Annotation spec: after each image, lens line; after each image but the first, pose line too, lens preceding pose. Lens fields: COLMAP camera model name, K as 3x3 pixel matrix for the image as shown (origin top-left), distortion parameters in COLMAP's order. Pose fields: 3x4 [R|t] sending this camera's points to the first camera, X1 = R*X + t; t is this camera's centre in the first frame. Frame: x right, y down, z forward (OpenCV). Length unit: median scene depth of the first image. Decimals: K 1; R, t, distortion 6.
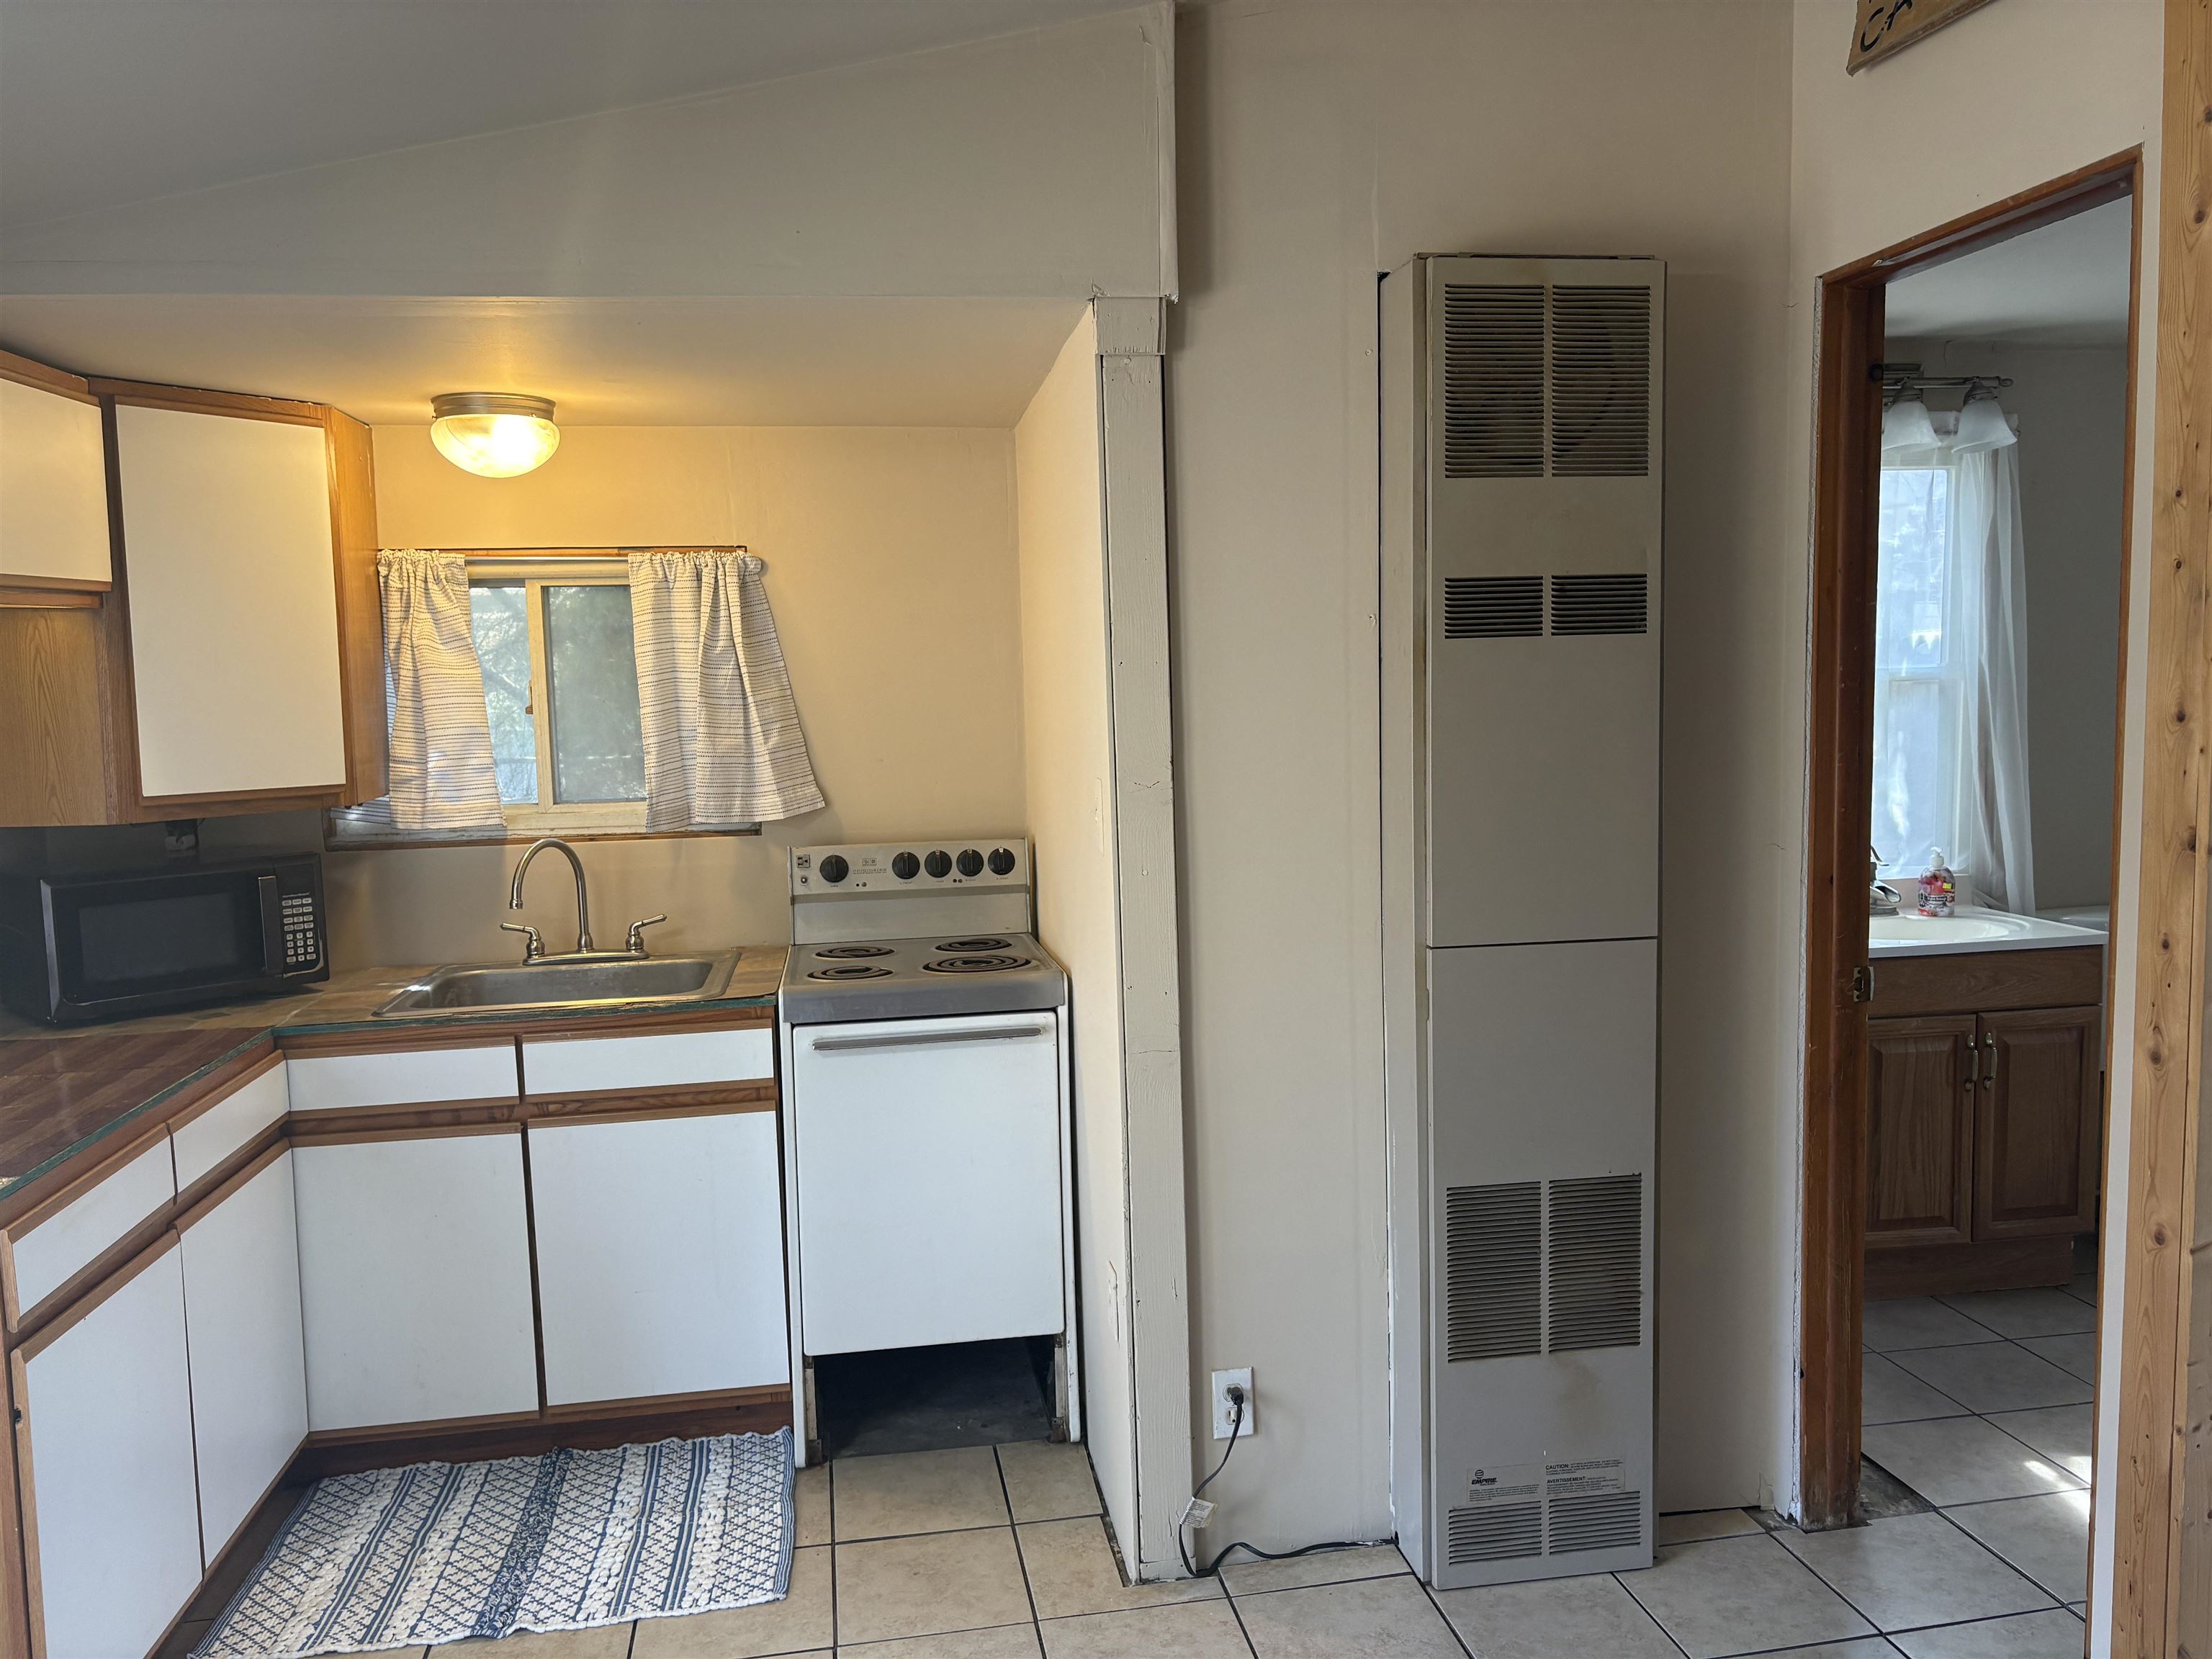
lens RADIAL K [[1665.6, 0, 1103.3], [0, 1665.6, 838.6], [0, 0, 1]] dist [0.049995, -0.052505]
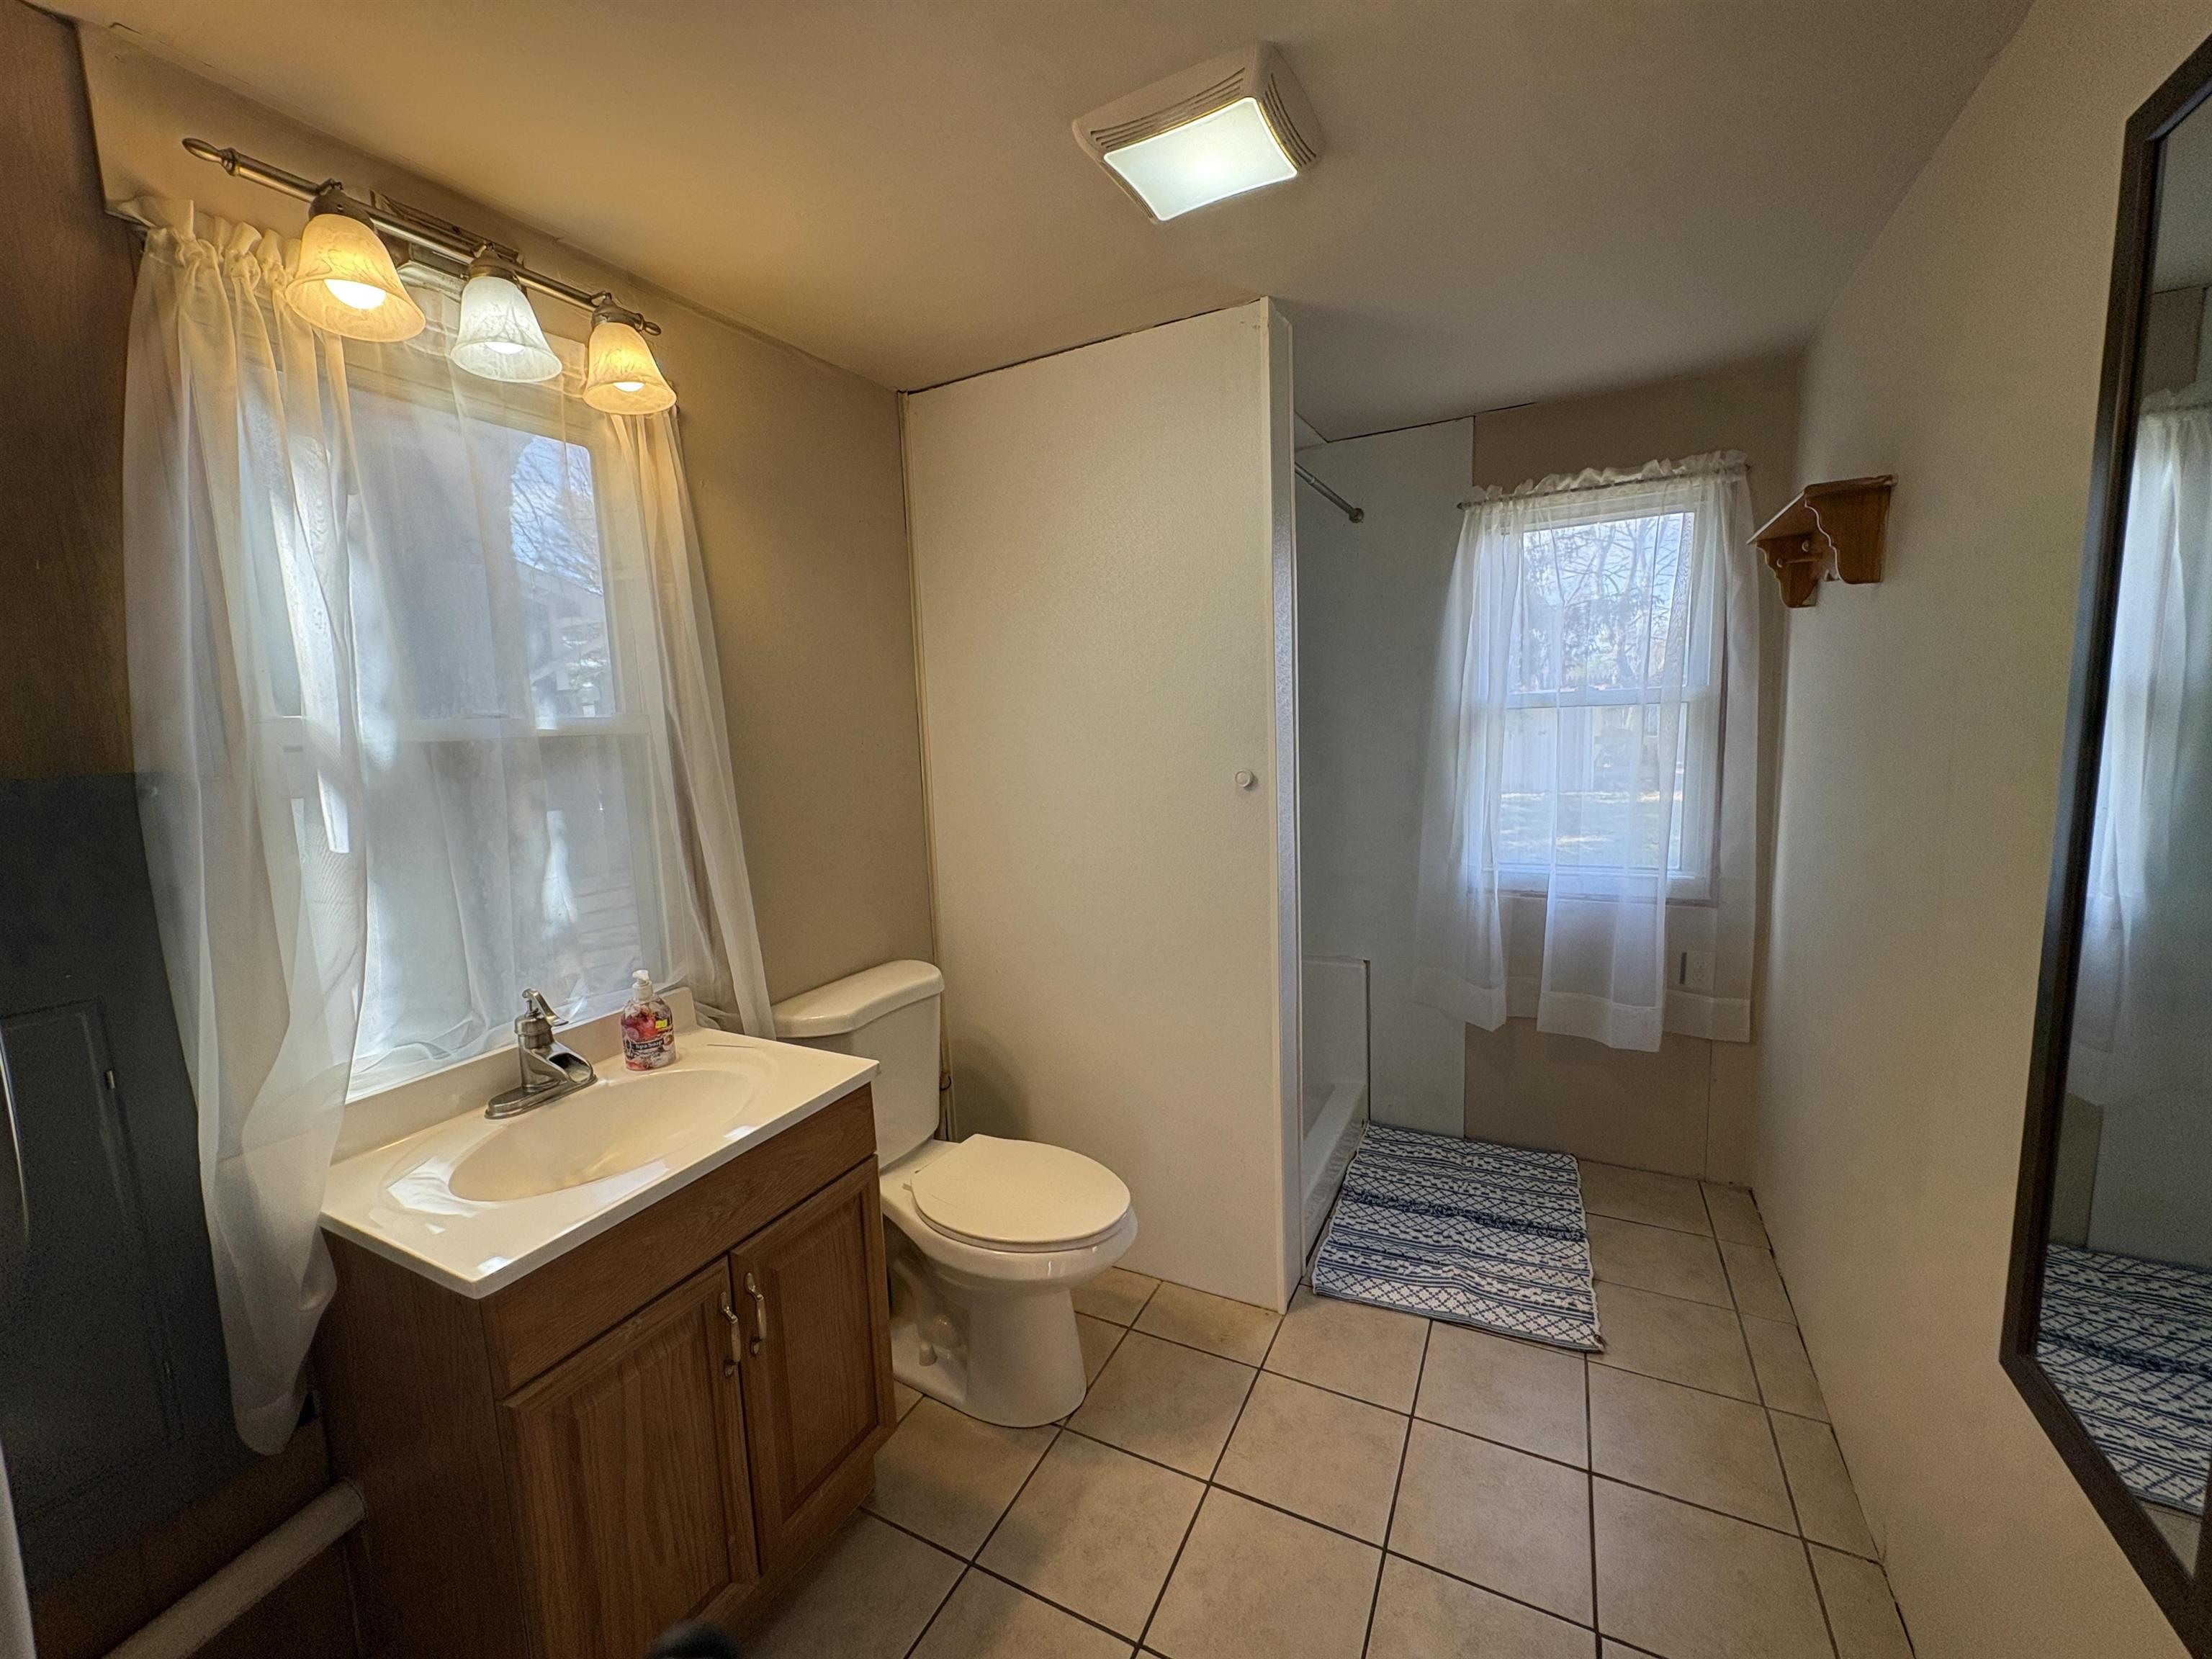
lens RADIAL K [[885.7, 0, 1101.2], [0, 885.7, 827.0], [0, 0, 1]] dist [-0.007633, -0.000320]
pose [[0.603291, -0.099280, 0.791318, 0.415594], [0.097666, 0.993950, 0.050243, -0.069906], [-0.791519, 0.046974, 0.609337, 0.790049]]
